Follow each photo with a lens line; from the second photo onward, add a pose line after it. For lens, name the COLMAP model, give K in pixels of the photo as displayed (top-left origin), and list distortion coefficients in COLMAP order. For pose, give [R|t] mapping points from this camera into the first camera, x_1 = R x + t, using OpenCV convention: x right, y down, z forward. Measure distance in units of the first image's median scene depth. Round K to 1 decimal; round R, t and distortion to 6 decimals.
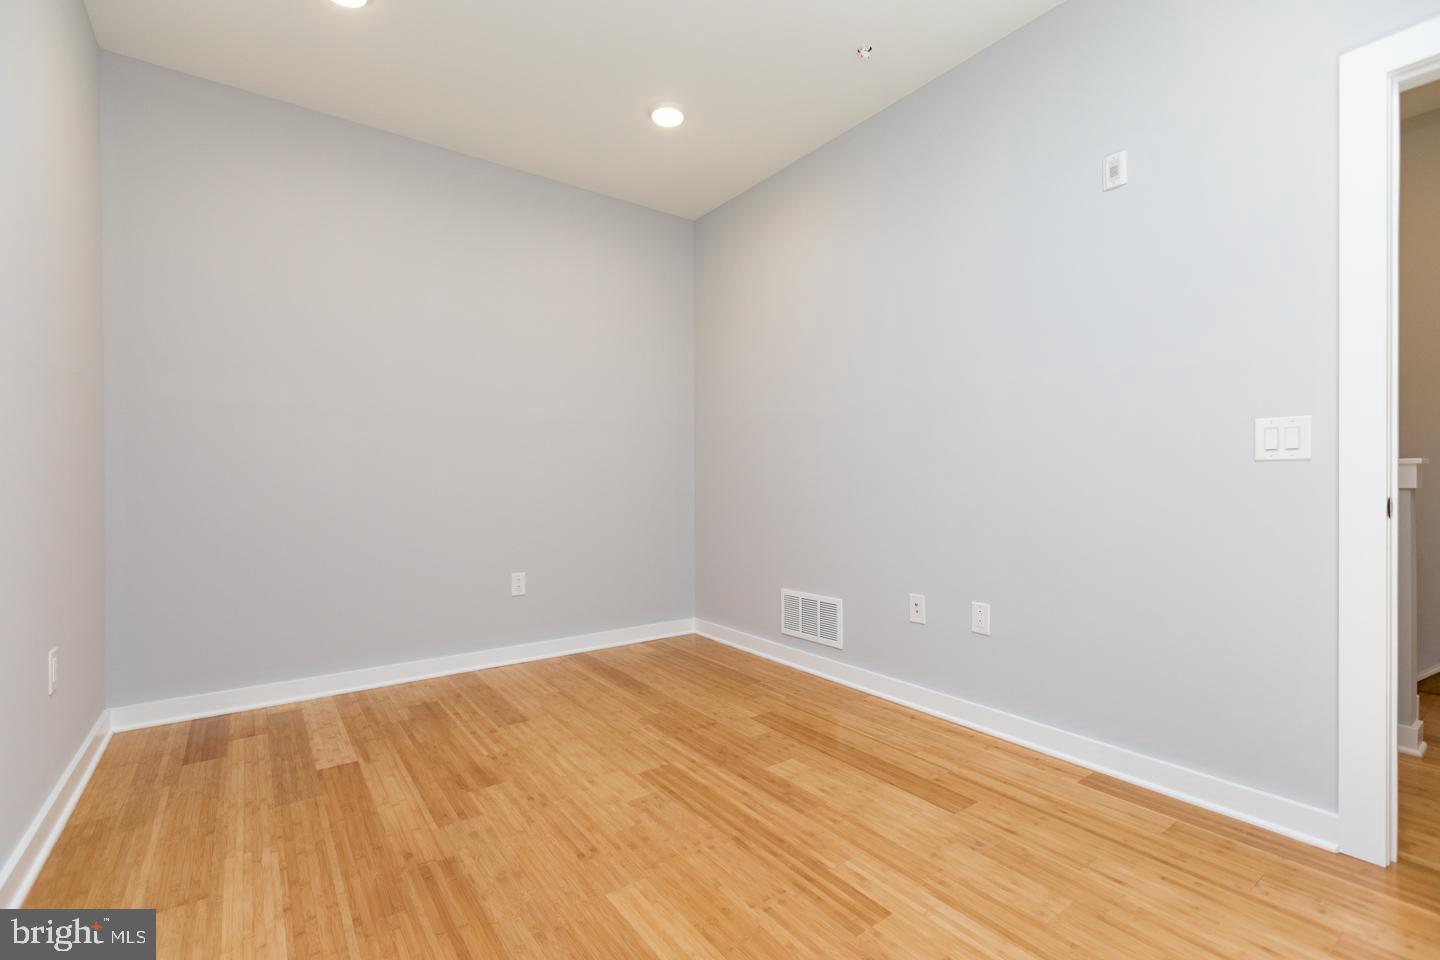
lens RADIAL K [[636.9, 0, 716.9], [0, 636.9, 481.2], [0, 0, 1]] dist [0.001574, -0.000823]
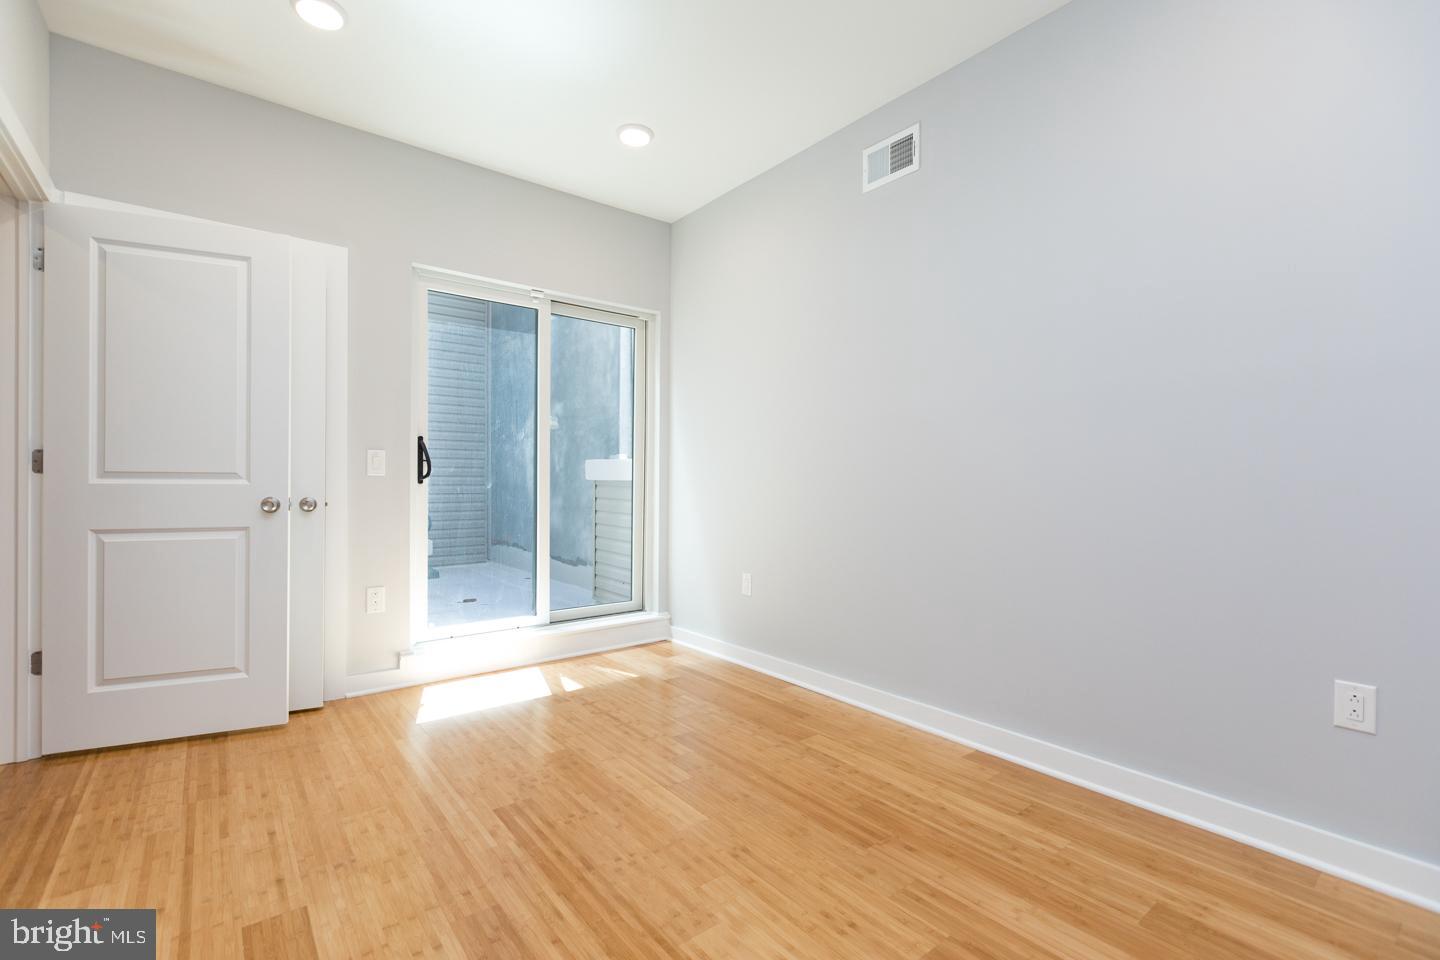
lens RADIAL K [[636.9, 0, 716.9], [0, 636.9, 481.2], [0, 0, 1]] dist [0.001574, -0.000823]
pose [[-0.999277, -0.003491, -0.037865, -0.103108], [-0.003514, 0.999994, 0.000527, -0.013877], [0.037863, 0.000660, -0.999283, 1.677757]]
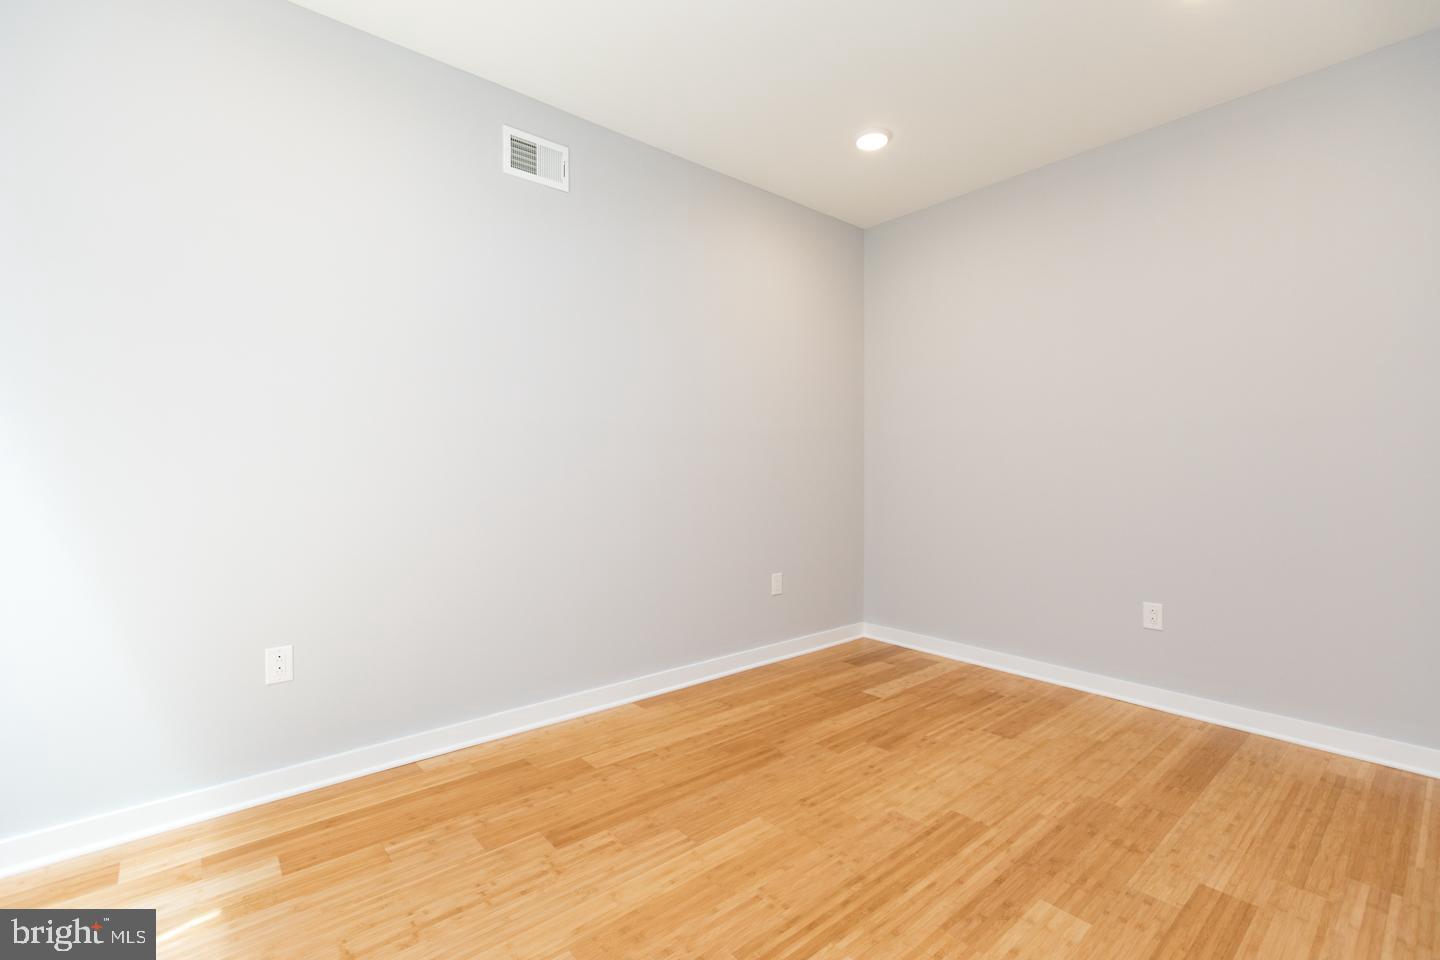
lens RADIAL K [[636.9, 0, 716.9], [0, 636.9, 481.2], [0, 0, 1]] dist [0.001574, -0.000823]
pose [[0.068804, 0.021642, -0.997395, 0.845002], [-0.001943, 0.999766, 0.021559, -0.061762], [0.997628, 0.000455, 0.068830, 0.608620]]
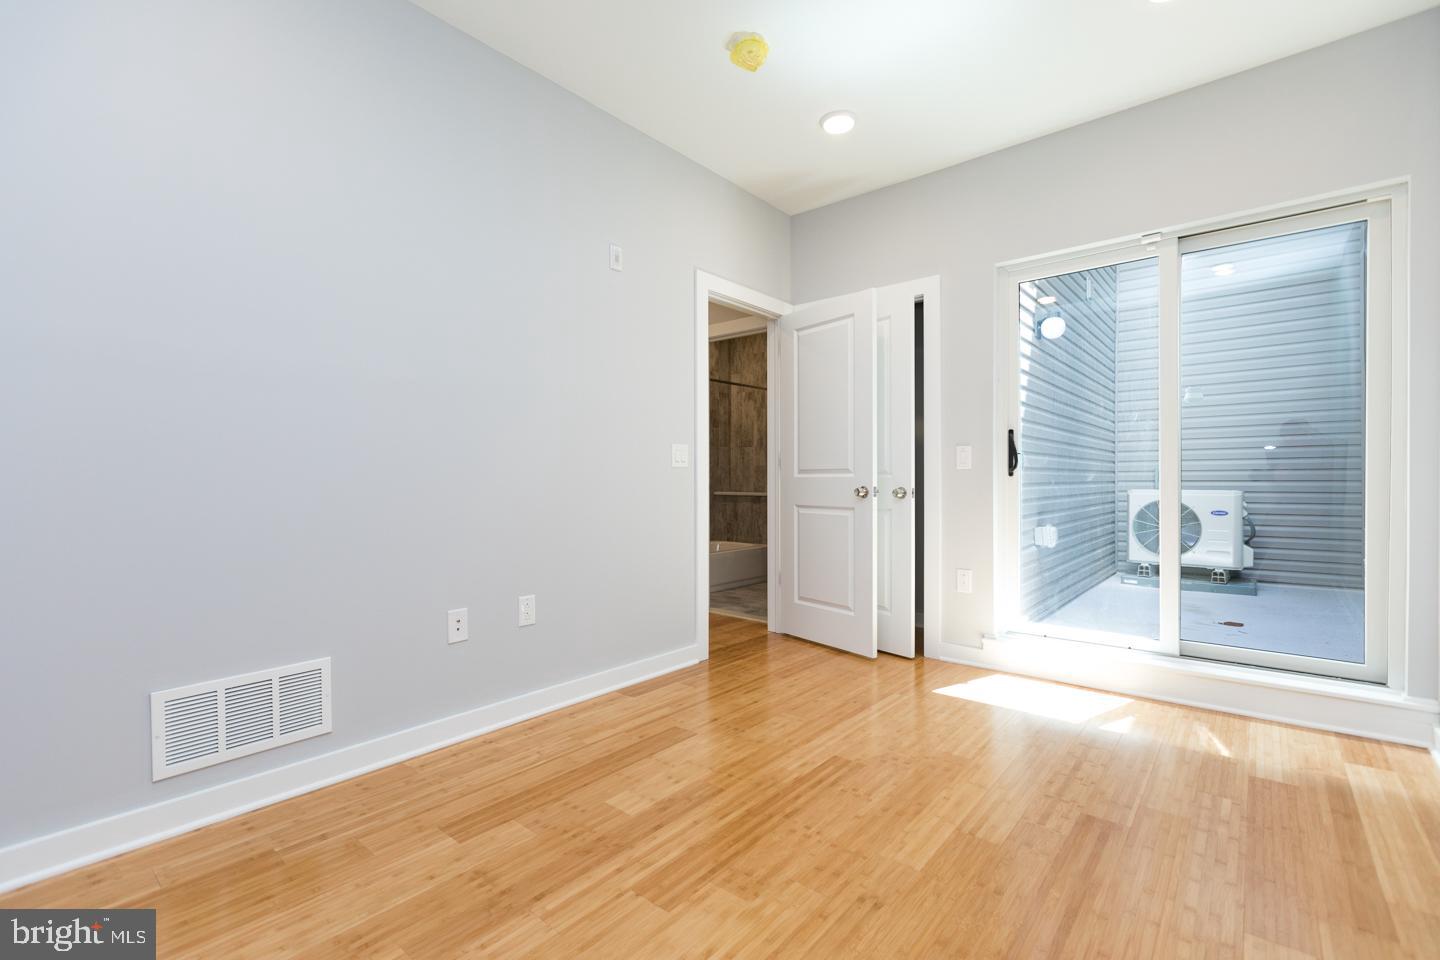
lens RADIAL K [[636.9, 0, 716.9], [0, 636.9, 481.2], [0, 0, 1]] dist [0.001574, -0.000823]
pose [[-0.232258, 0.000759, 0.972654, -0.829398], [0.003607, 0.999993, 0.000081, 0.006158], [-0.972648, 0.003527, -0.232259, 1.162141]]
